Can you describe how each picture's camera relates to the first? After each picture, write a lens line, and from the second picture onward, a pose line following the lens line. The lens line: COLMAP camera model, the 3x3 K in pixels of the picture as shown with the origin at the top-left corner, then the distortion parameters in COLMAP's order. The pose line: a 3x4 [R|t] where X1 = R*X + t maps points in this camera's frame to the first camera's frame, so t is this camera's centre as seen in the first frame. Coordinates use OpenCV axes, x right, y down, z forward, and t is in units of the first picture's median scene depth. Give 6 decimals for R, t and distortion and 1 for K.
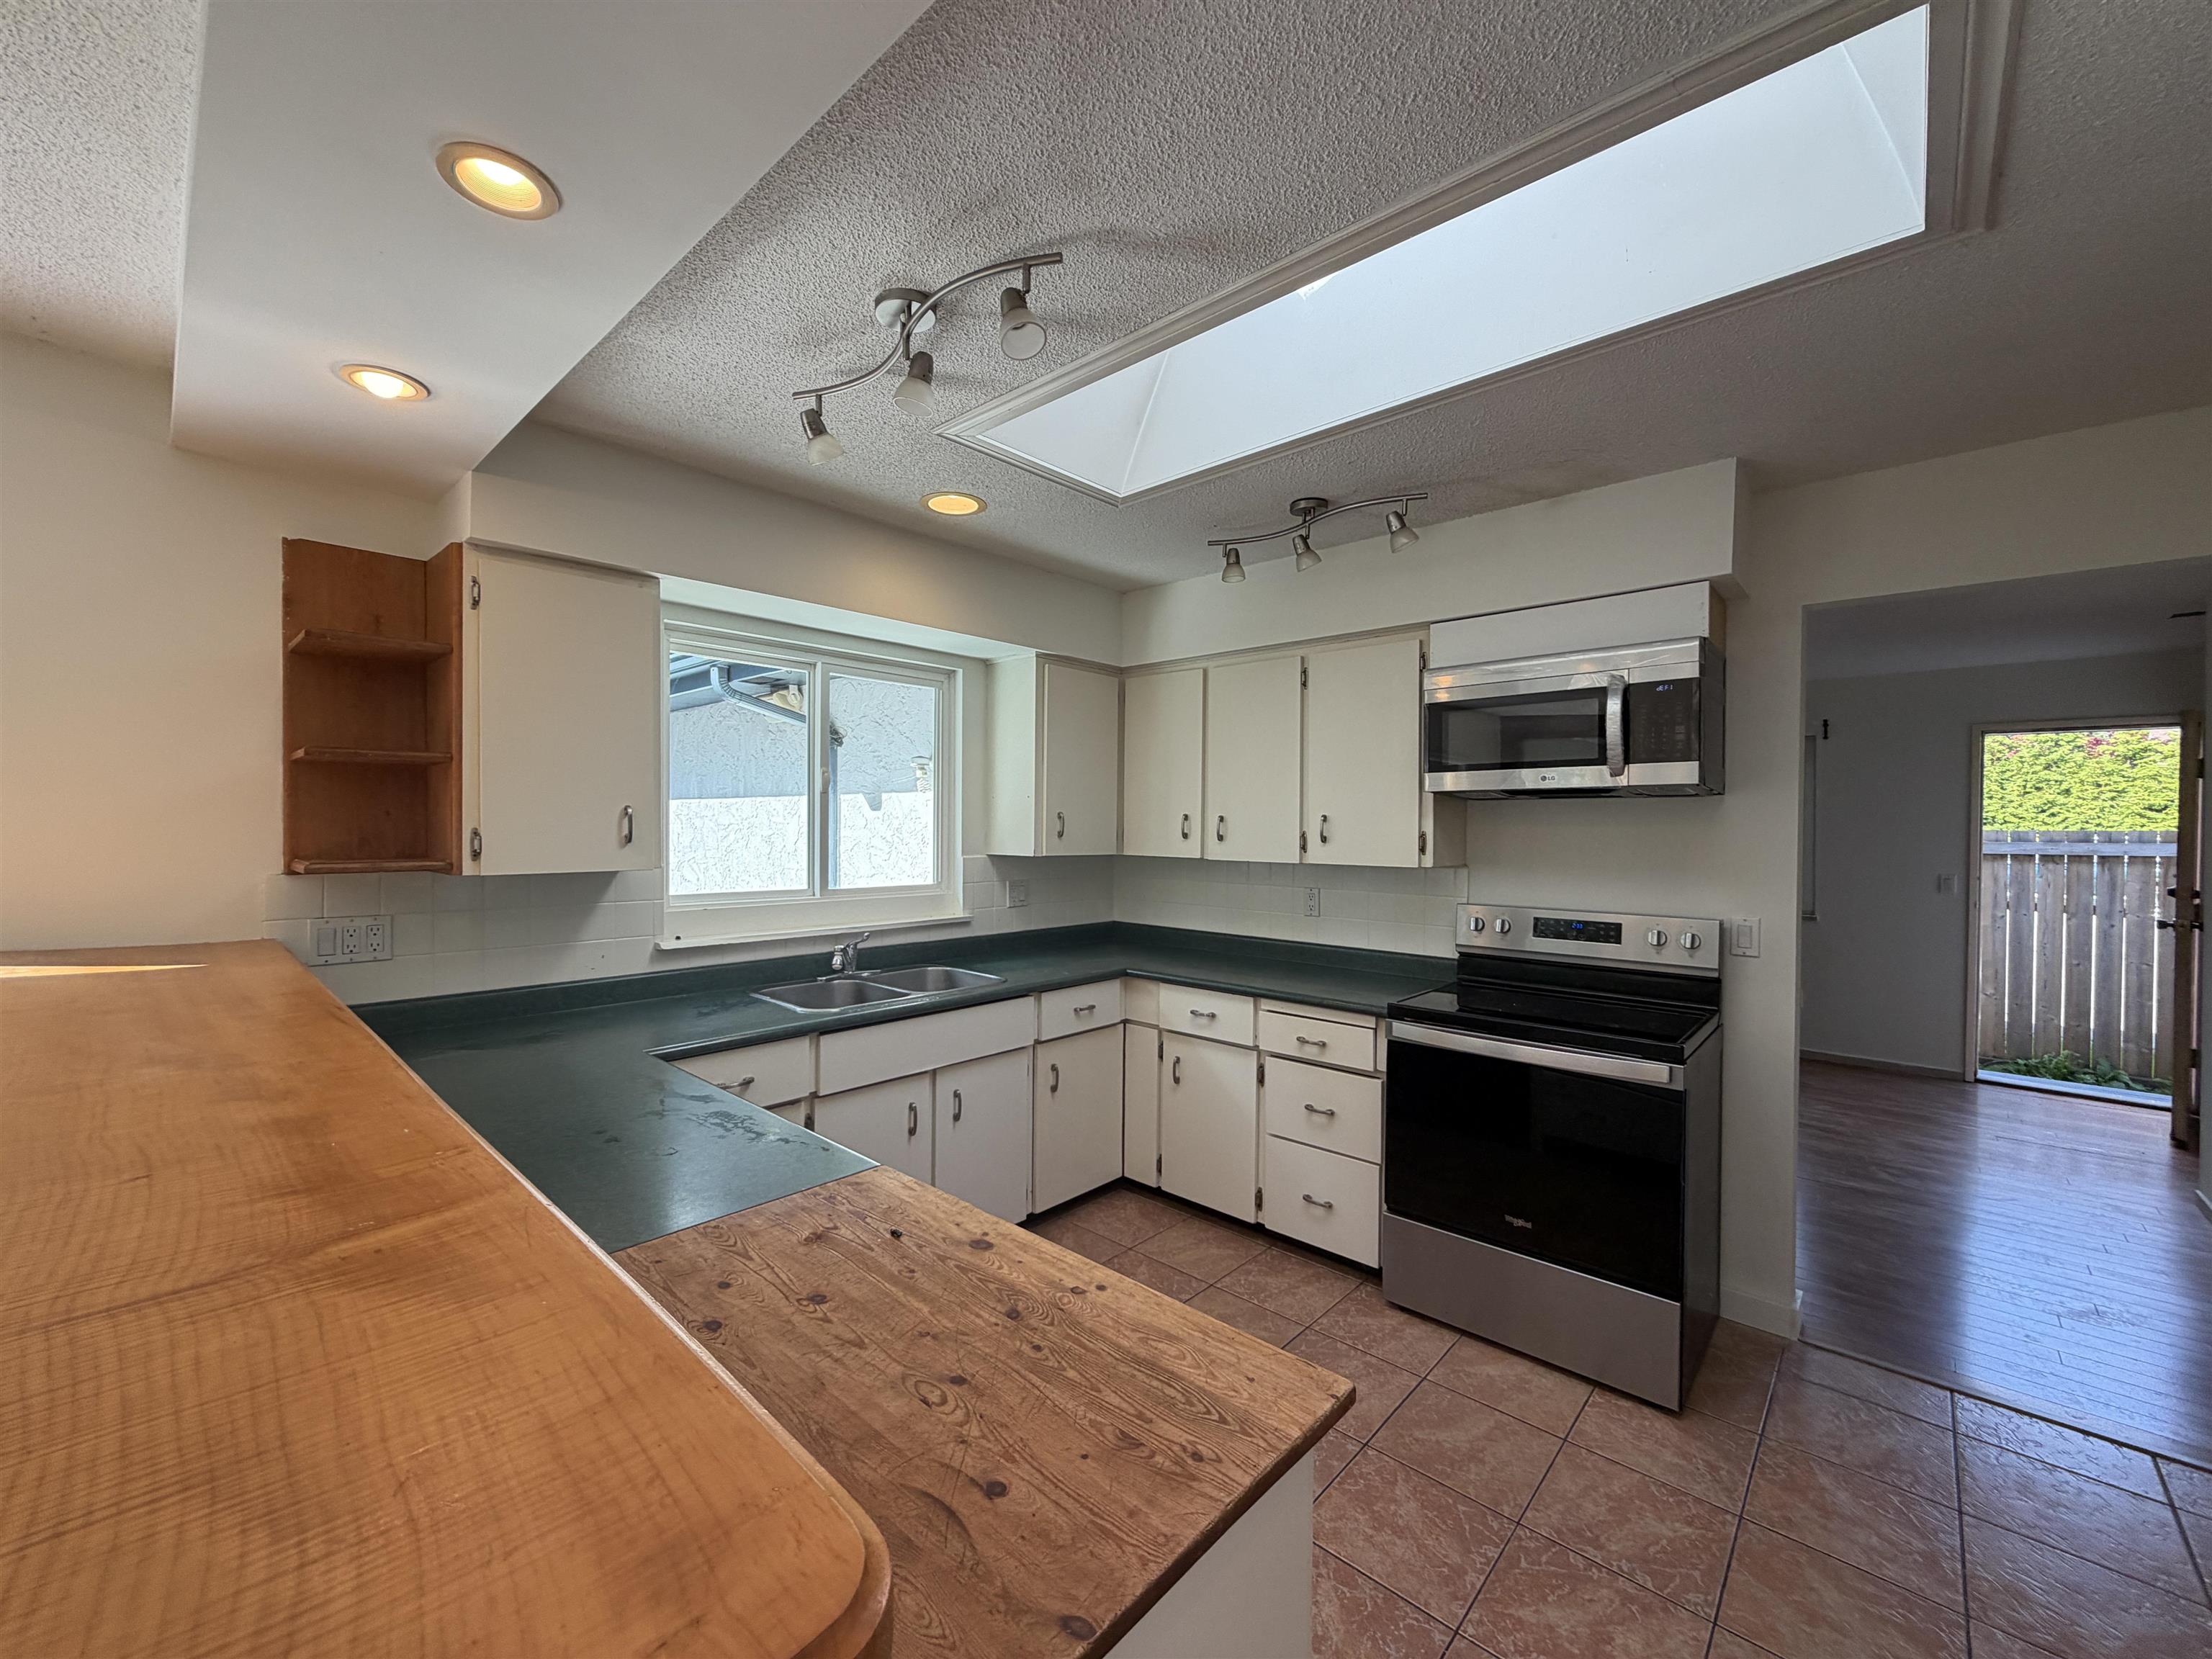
lens RADIAL K [[884.0, 0, 1104.8], [0, 884.0, 835.6], [0, 0, 1]] dist [0.002117, -0.000050]
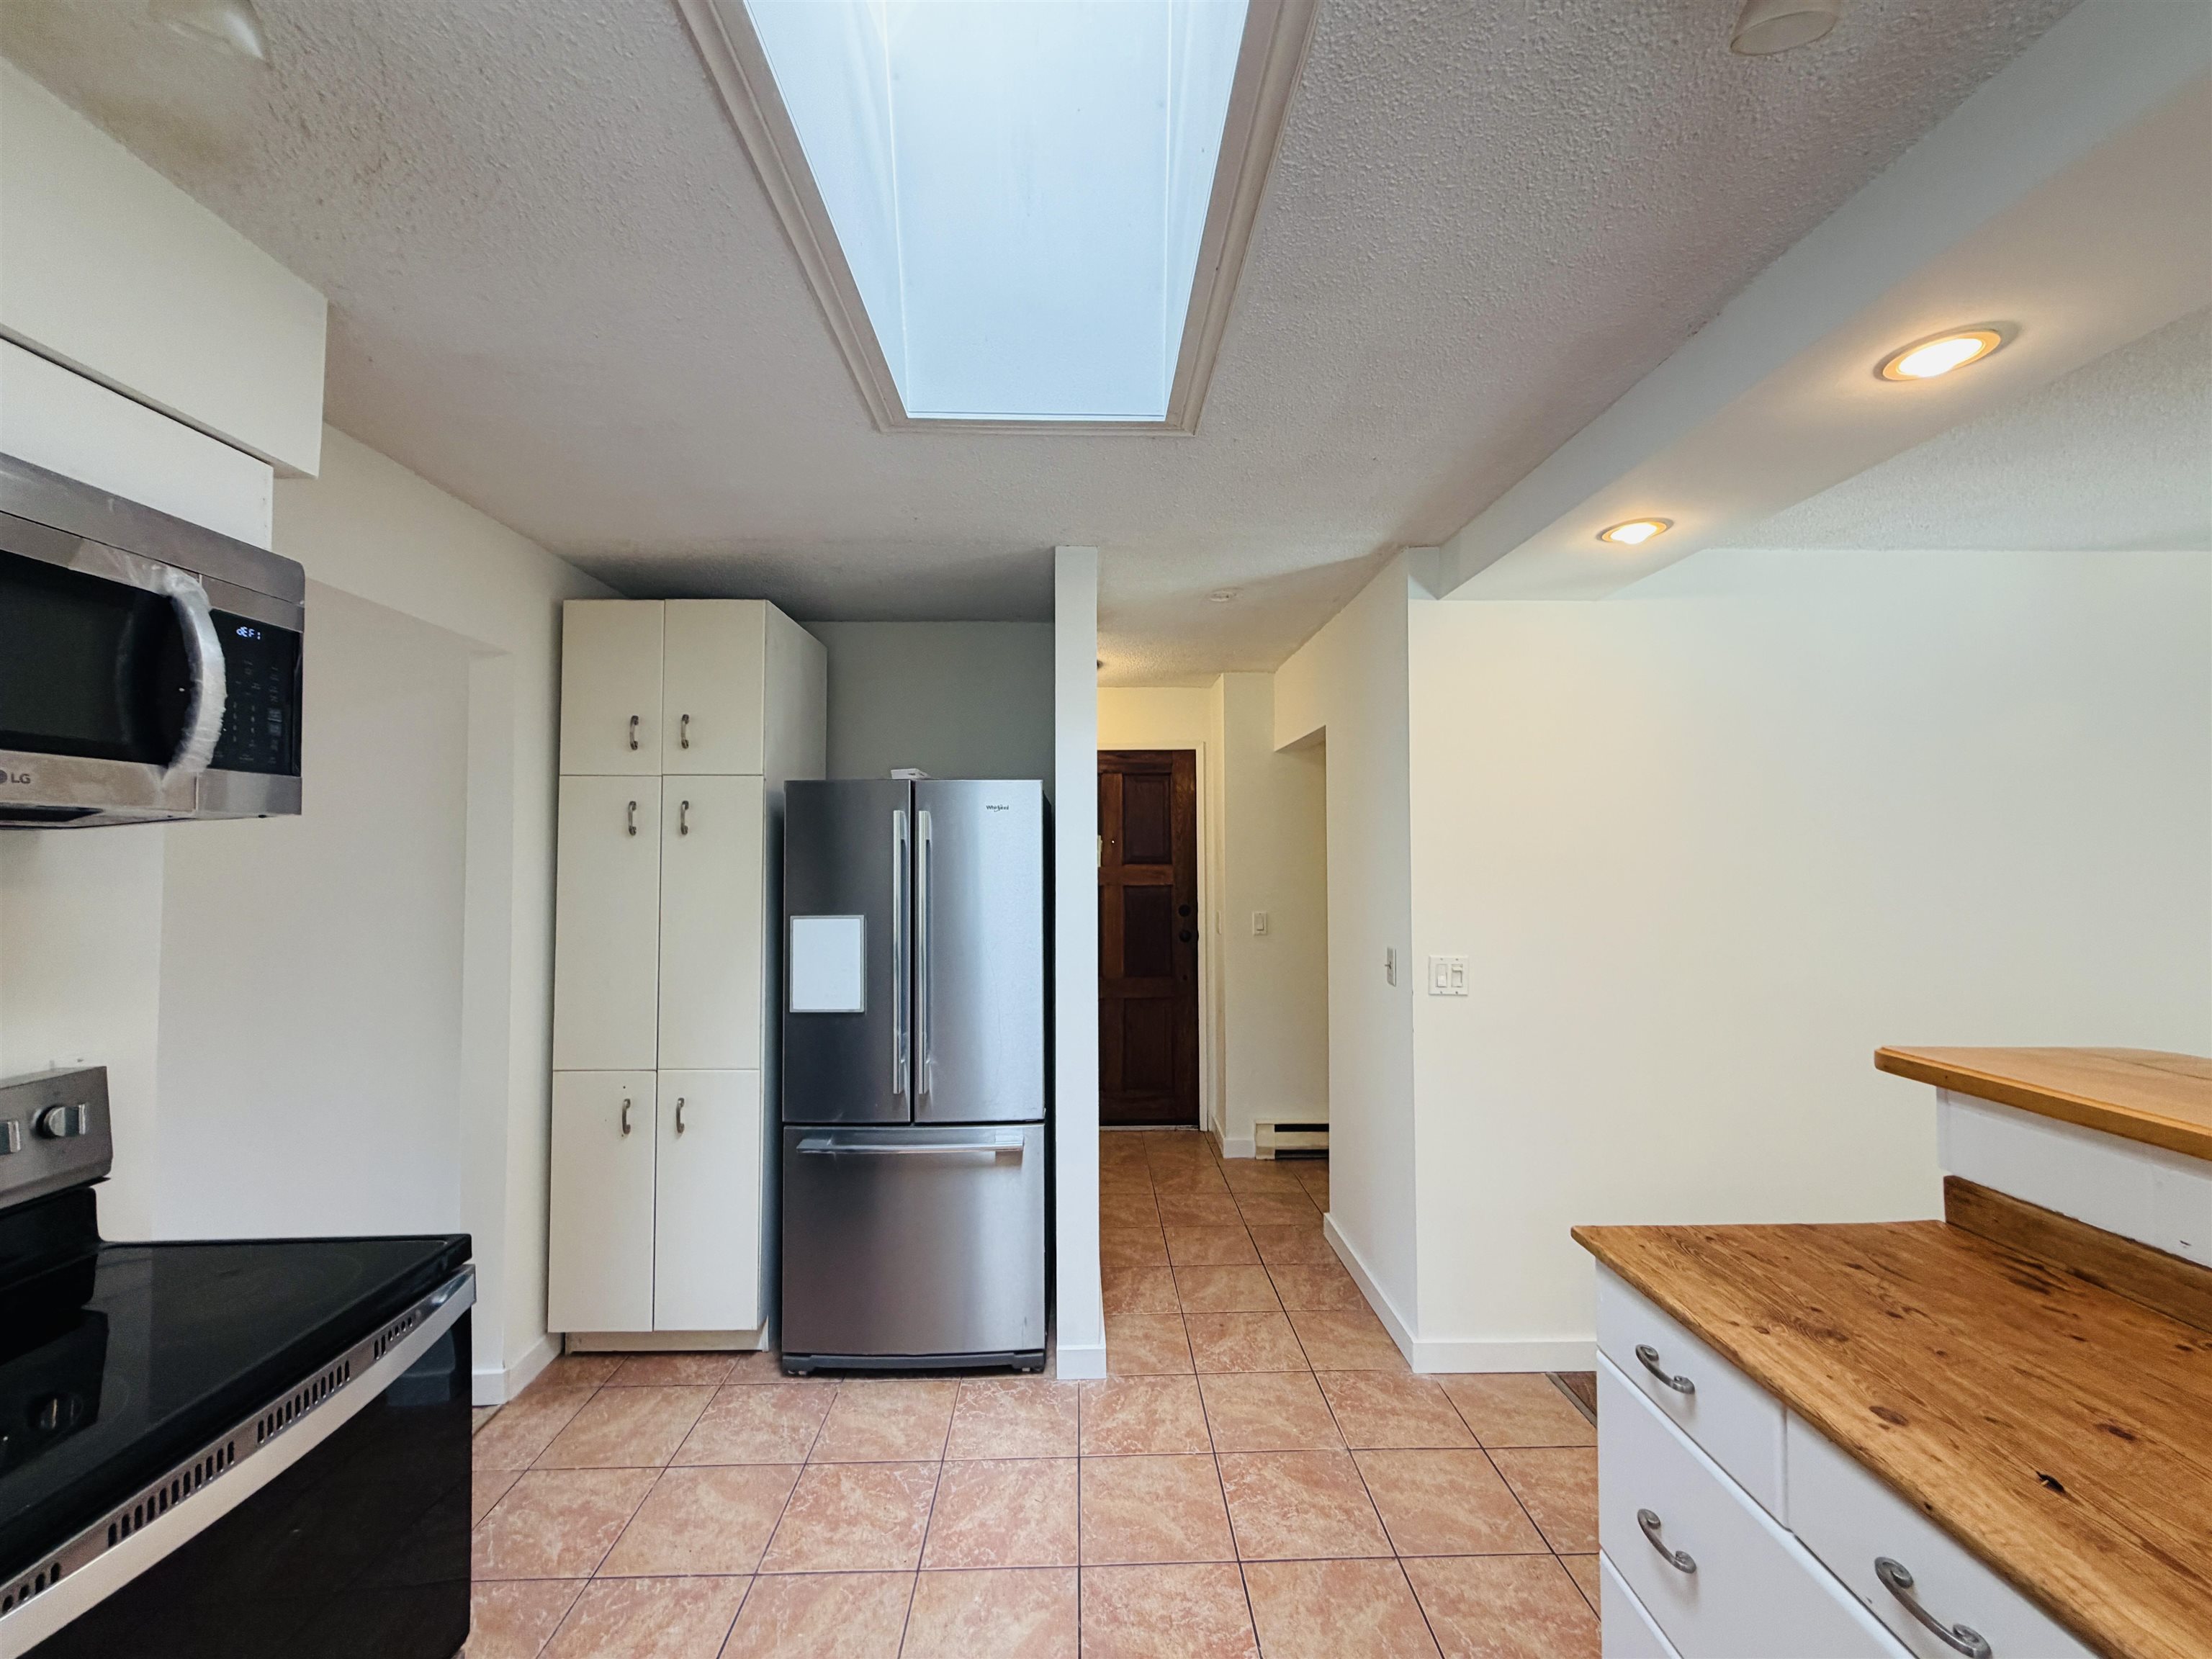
lens RADIAL K [[884.0, 0, 1104.6], [0, 884.0, 838.4], [0, 0, 1]] dist [0.002117, -0.000050]
pose [[-0.694116, 0.012705, 0.719751, -0.084996], [0.008294, 0.999919, -0.009652, -0.025091], [-0.719815, -0.000730, -0.694165, 0.764668]]
